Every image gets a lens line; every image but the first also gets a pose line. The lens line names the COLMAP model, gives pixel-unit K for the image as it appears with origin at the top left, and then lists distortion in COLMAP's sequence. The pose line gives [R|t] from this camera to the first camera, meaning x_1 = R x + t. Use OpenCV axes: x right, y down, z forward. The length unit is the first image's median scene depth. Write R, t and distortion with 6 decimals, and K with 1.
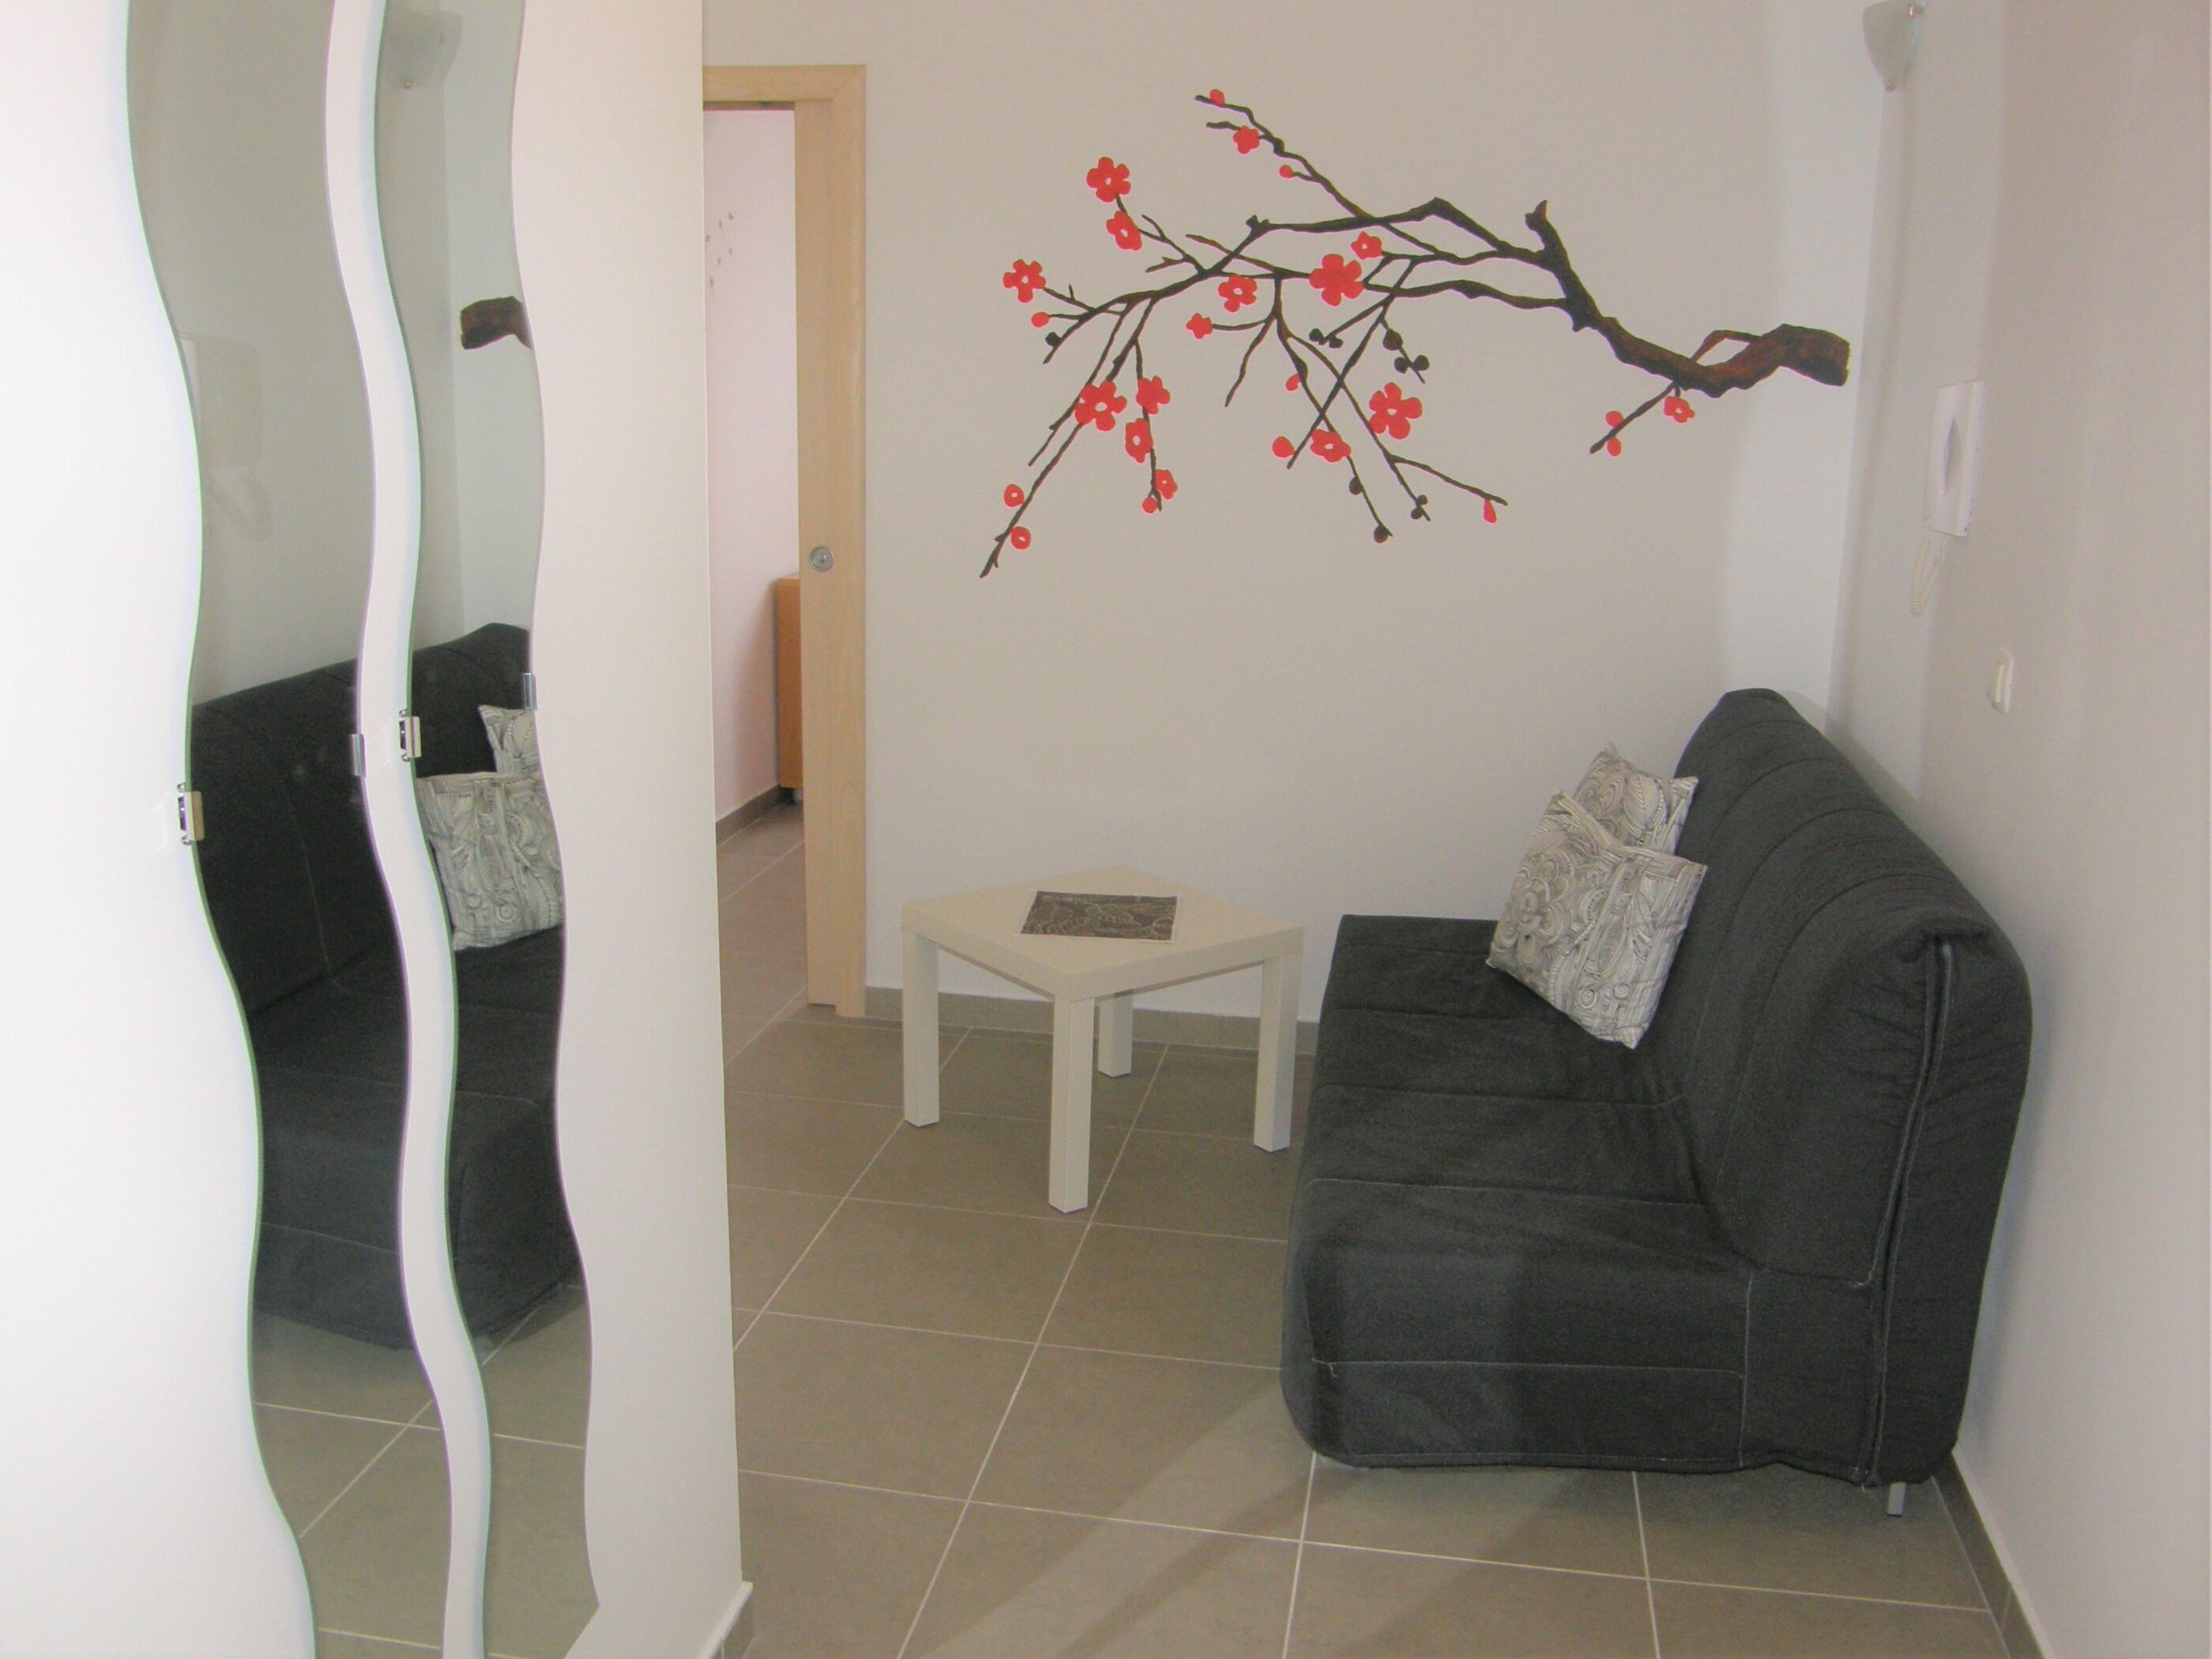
lens RADIAL K [[1955.2, 0, 1106.7], [0, 1955.2, 830.3], [0, 0, 1]] dist [-0.132533, 0.124905]
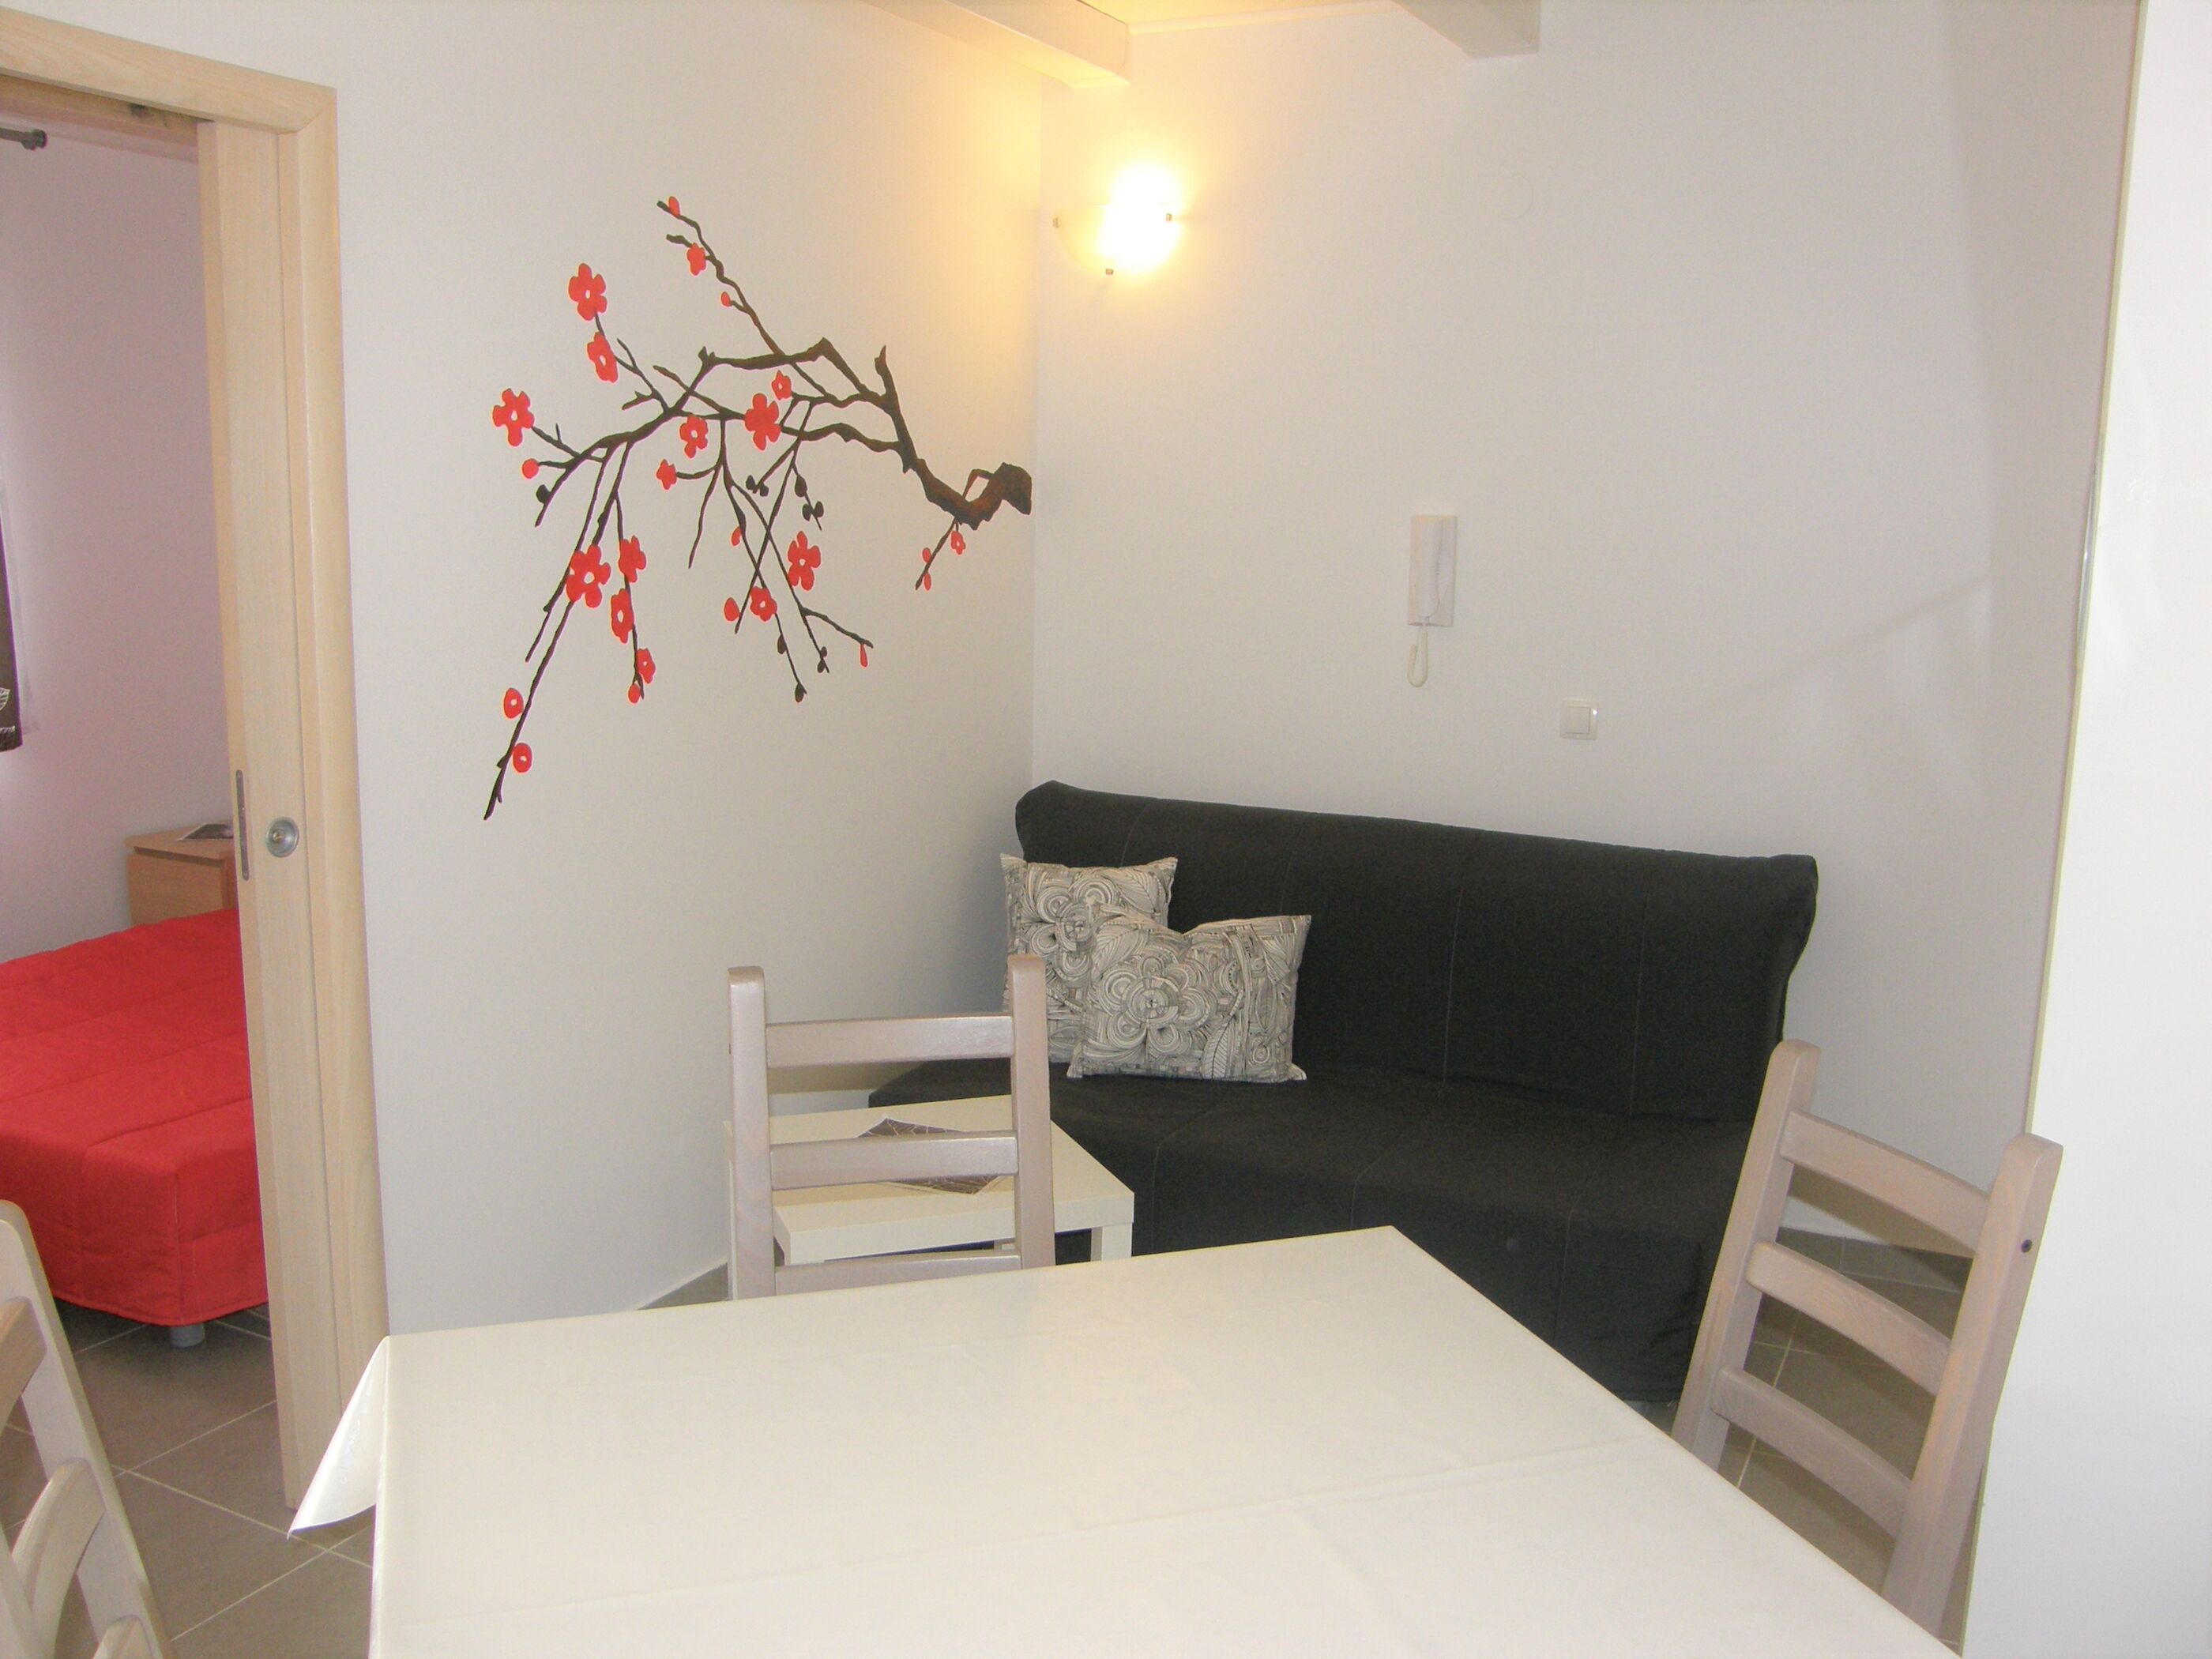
lens RADIAL K [[1955.2, 0, 1108.5], [0, 1955.2, 834.4], [0, 0, 1]] dist [-0.132533, 0.124905]
pose [[0.289970, -0.184674, 0.939049, -0.716230], [0.216713, 0.968389, 0.123525, -0.172623], [-0.932177, 0.167686, 0.320825, 0.583538]]
